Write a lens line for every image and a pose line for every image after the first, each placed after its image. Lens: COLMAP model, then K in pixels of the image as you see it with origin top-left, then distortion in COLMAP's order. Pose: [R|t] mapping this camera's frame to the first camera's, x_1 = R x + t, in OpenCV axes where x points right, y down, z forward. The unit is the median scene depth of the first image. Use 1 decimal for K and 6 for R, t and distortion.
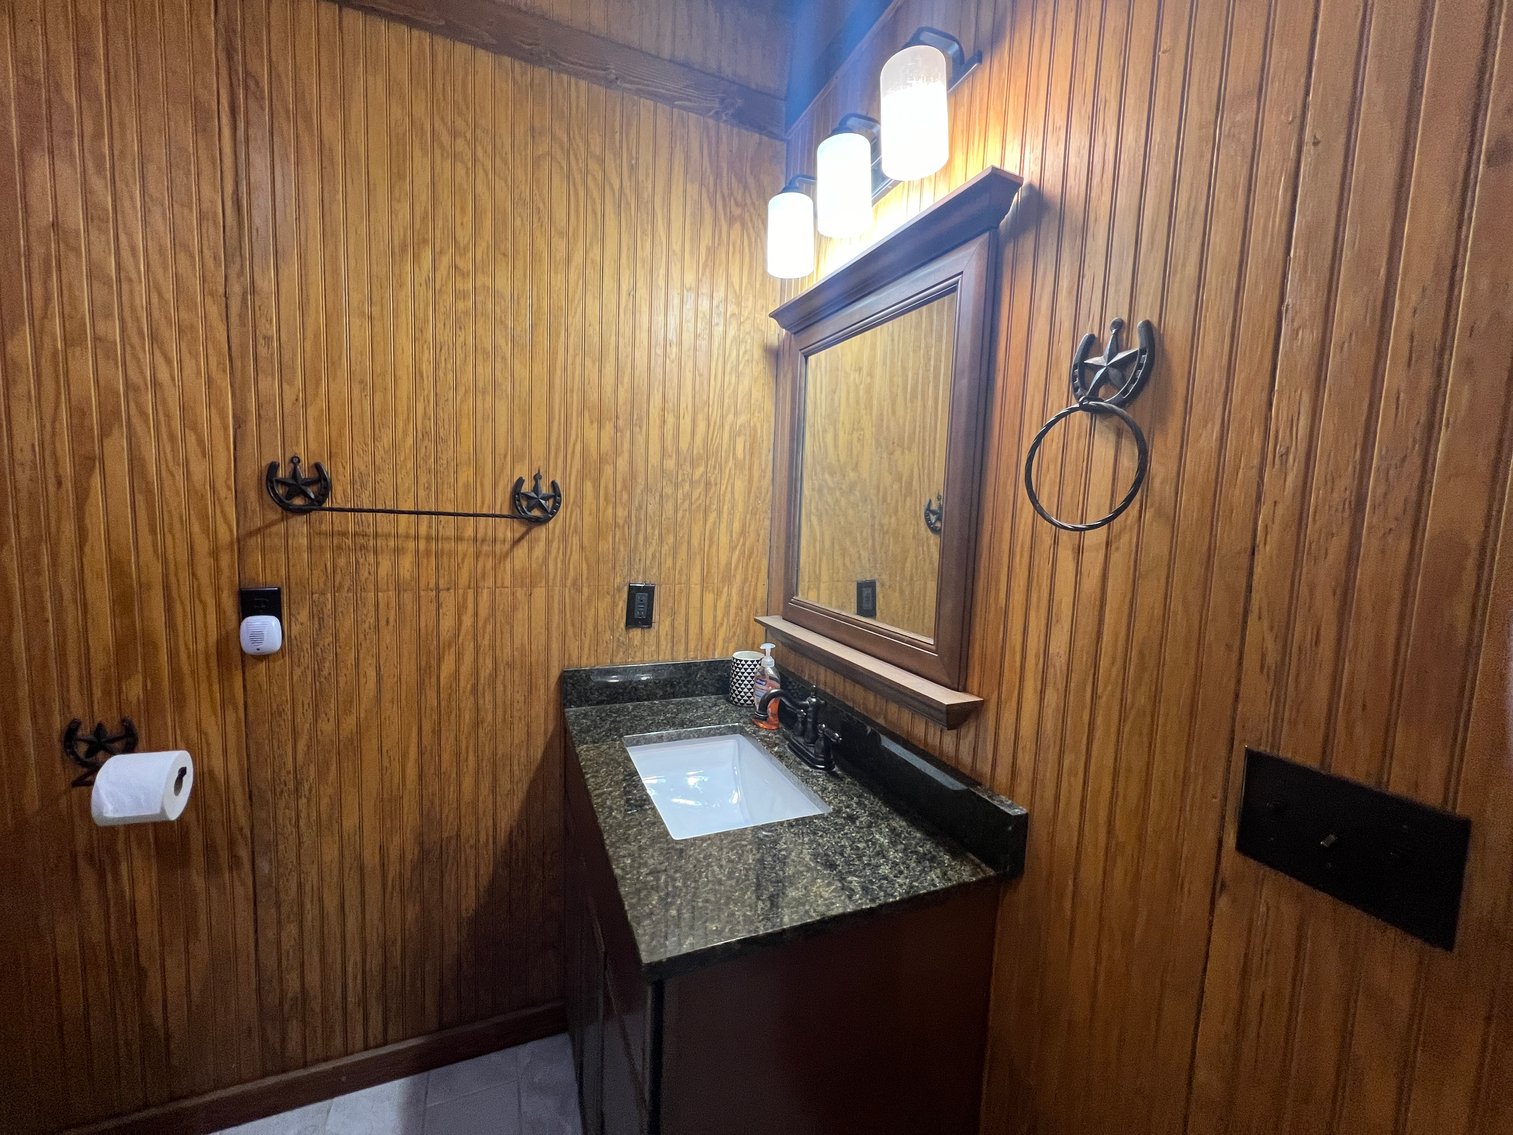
lens RADIAL K [[608.3, 0, 758.1], [0, 608.3, 570.3], [0, 0, 1]] dist [-0.000997, 0.000218]
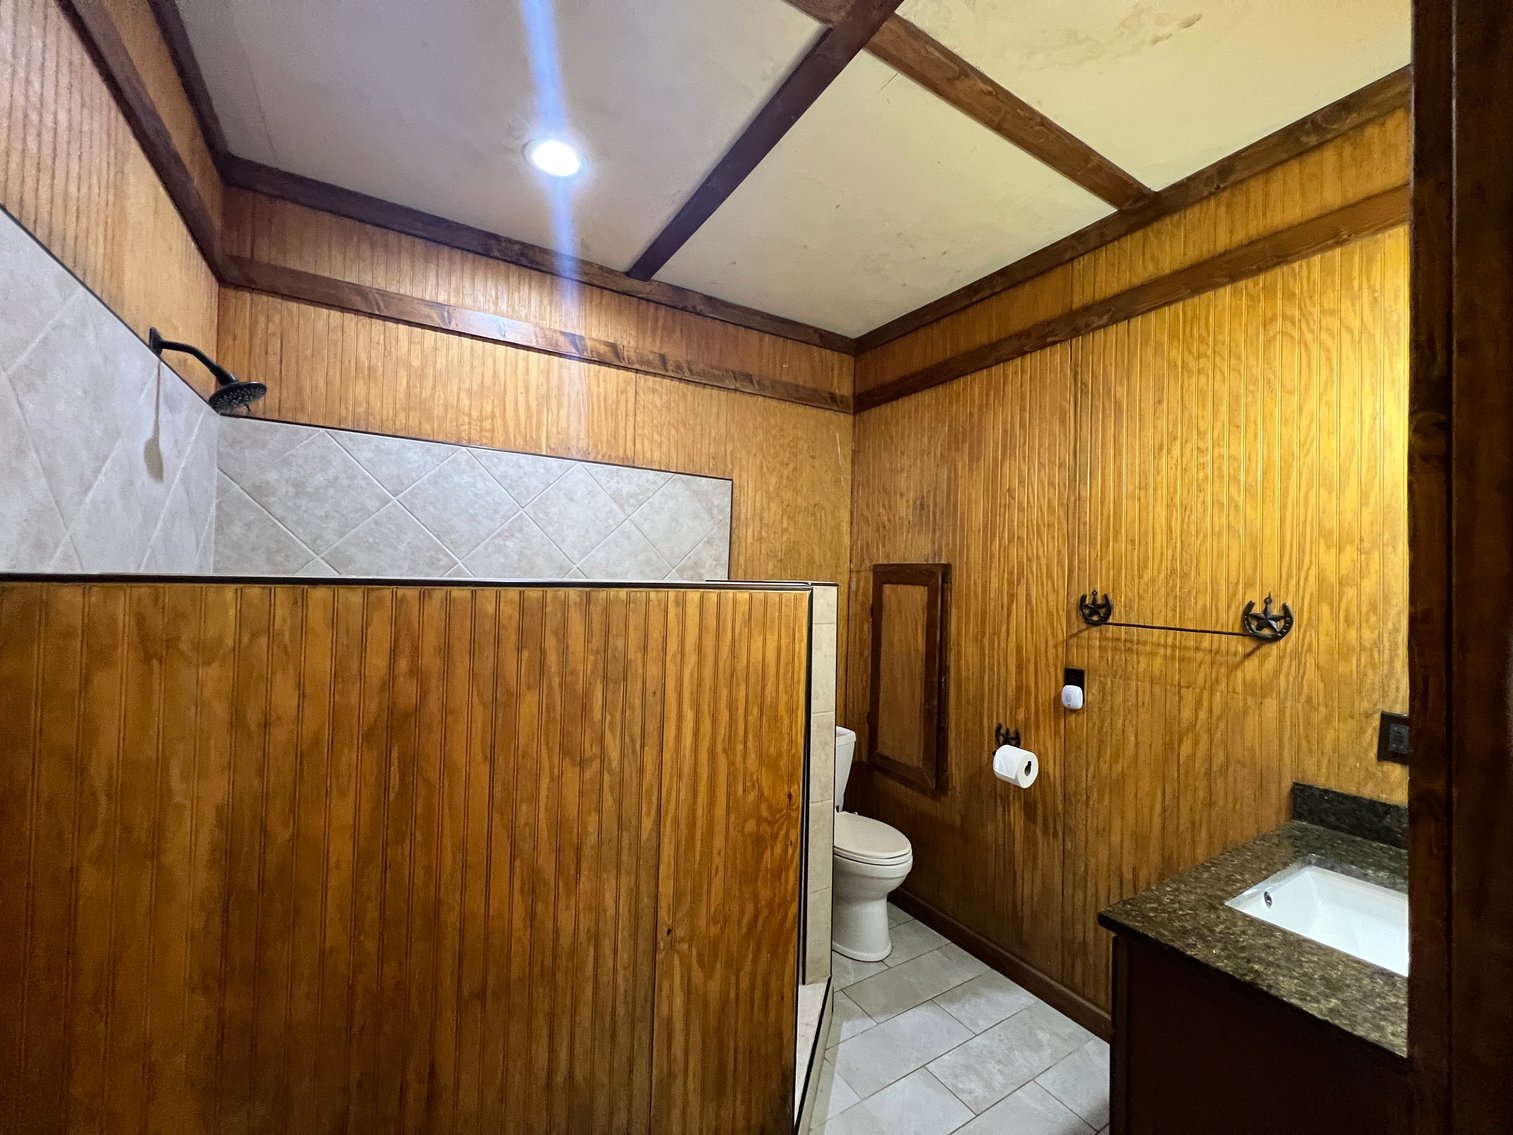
lens RADIAL K [[608.3, 0, 757.2], [0, 608.3, 568.8], [0, 0, 1]] dist [-0.000997, 0.000218]
pose [[0.145015, -0.058039, -0.987726, 0.678547], [-0.117539, 0.990199, -0.075441, -0.014034], [0.982423, 0.127036, 0.136772, -0.117234]]
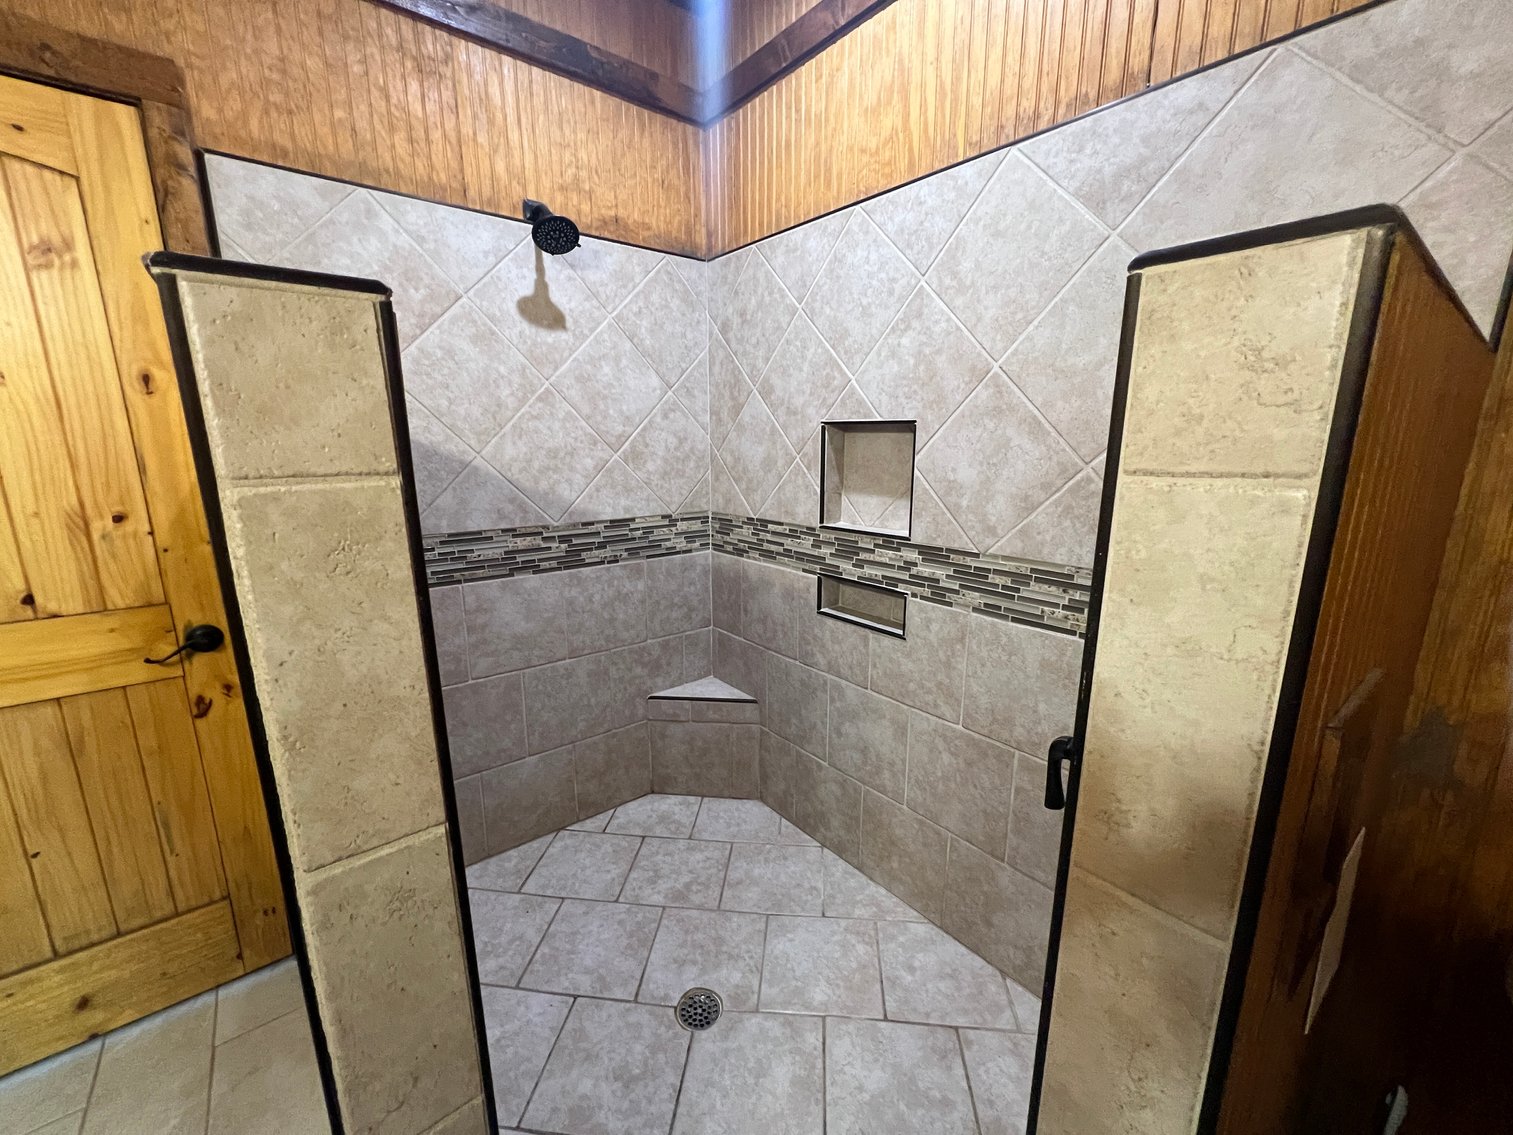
lens RADIAL K [[608.3, 0, 757.3], [0, 608.3, 570.3], [0, 0, 1]] dist [-0.000997, 0.000218]
pose [[-0.963415, 0.013609, -0.267670, -1.258835], [-0.067815, 0.953833, 0.292580, -0.053111], [0.259294, 0.300028, -0.918014, 0.849059]]
